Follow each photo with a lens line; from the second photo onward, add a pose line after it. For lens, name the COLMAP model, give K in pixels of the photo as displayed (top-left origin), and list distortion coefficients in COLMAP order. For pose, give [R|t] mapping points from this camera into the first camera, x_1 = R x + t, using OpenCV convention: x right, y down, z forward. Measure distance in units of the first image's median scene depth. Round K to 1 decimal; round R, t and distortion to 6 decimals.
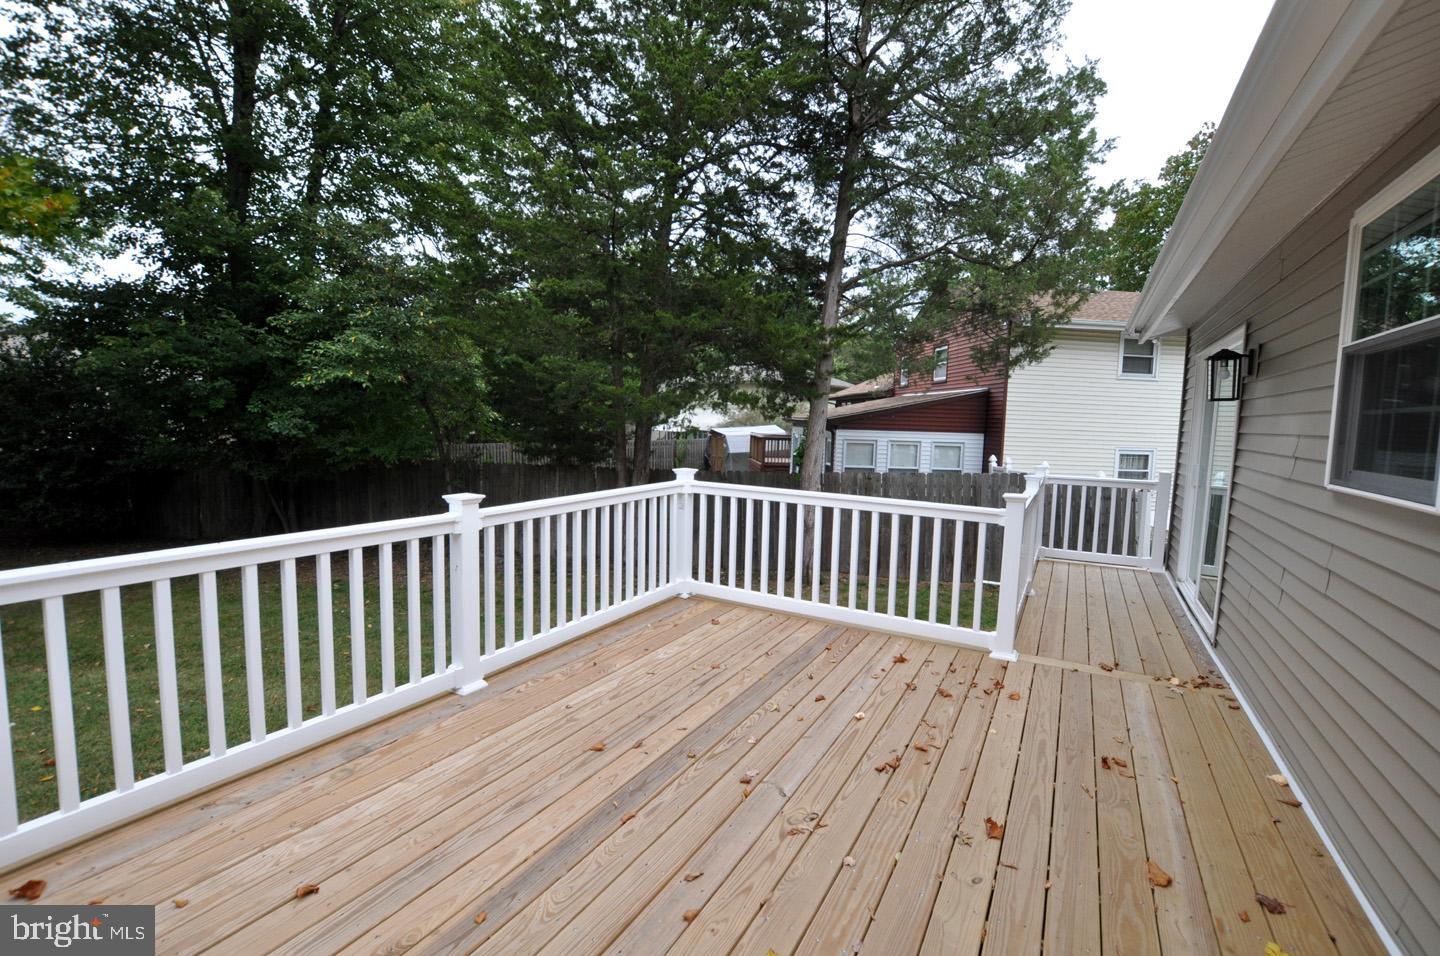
lens RADIAL K [[632.0, 0, 724.5], [0, 632.0, 475.7], [0, 0, 1]] dist [-0.033982, 0.000618]
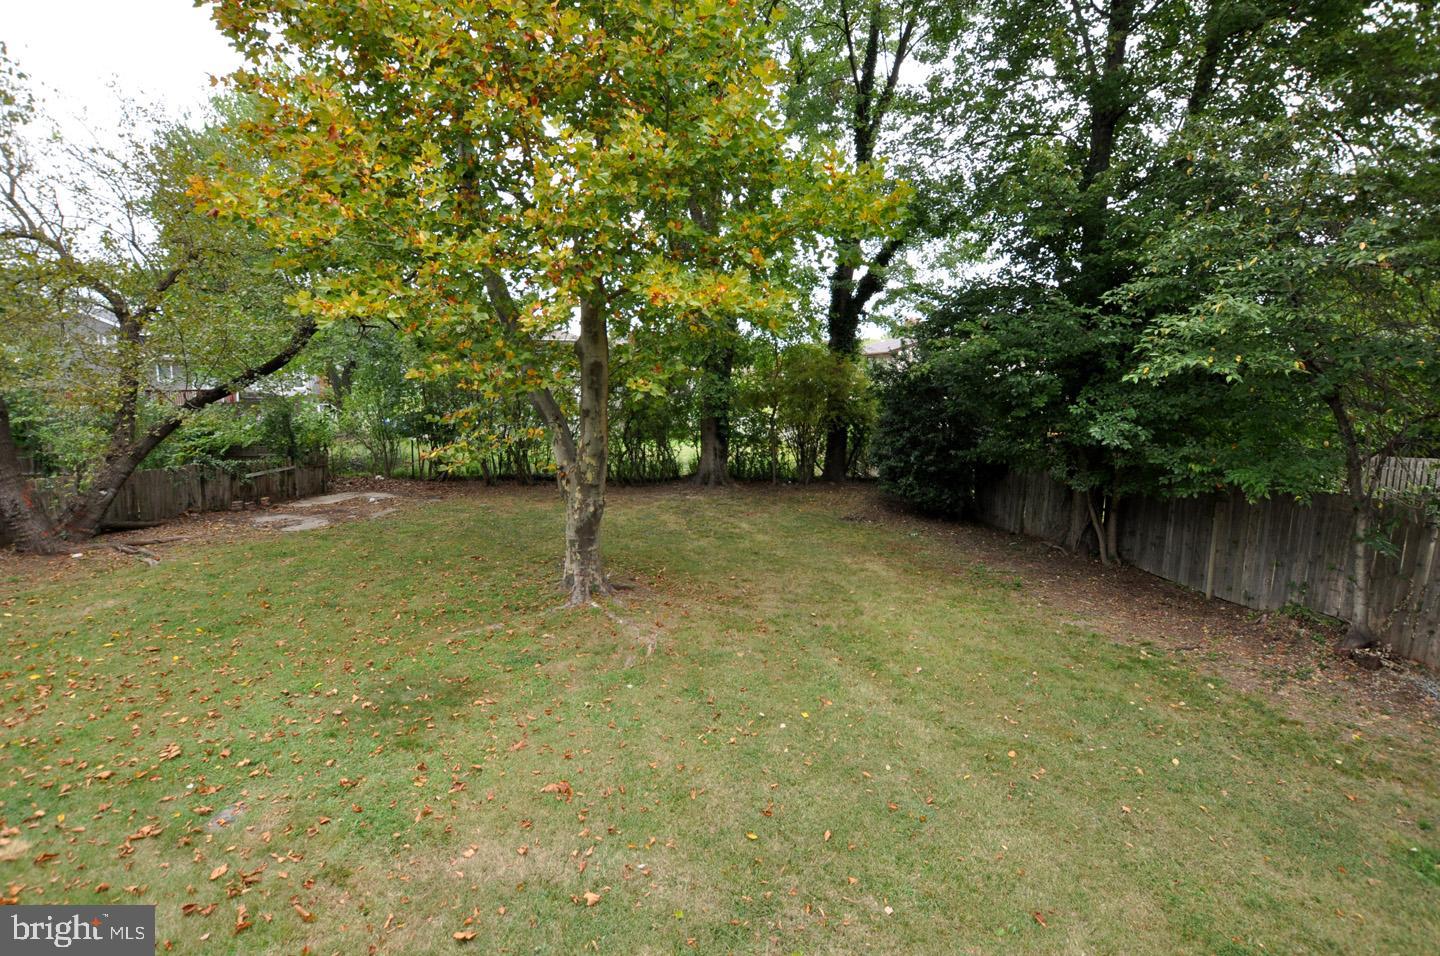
lens RADIAL K [[632.0, 0, 724.5], [0, 632.0, 475.7], [0, 0, 1]] dist [-0.033982, 0.000618]
pose [[0.359324, 0.115063, -0.926092, -0.165341], [-0.093652, 0.991806, 0.086891, -0.052821], [0.928502, 0.055508, 0.367156, 0.292900]]
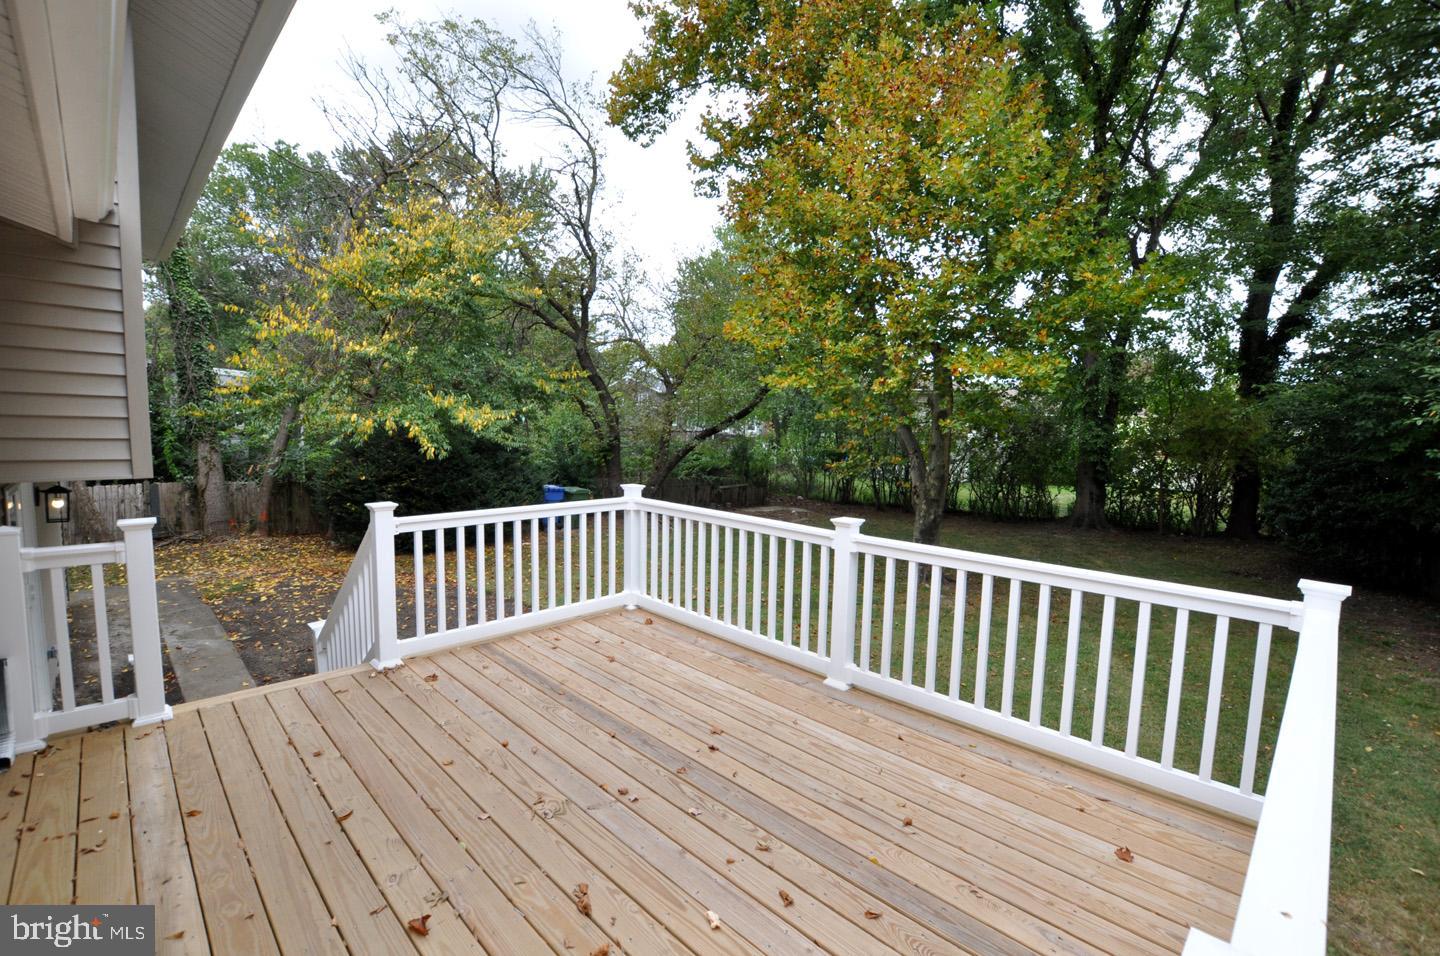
lens RADIAL K [[632.0, 0, 724.5], [0, 632.0, 475.7], [0, 0, 1]] dist [-0.033982, 0.000618]
pose [[-0.263624, 0.047656, -0.963448, 0.269140], [-0.115846, 0.989986, 0.080667, -0.040872], [0.957644, 0.132877, -0.255464, 0.371722]]
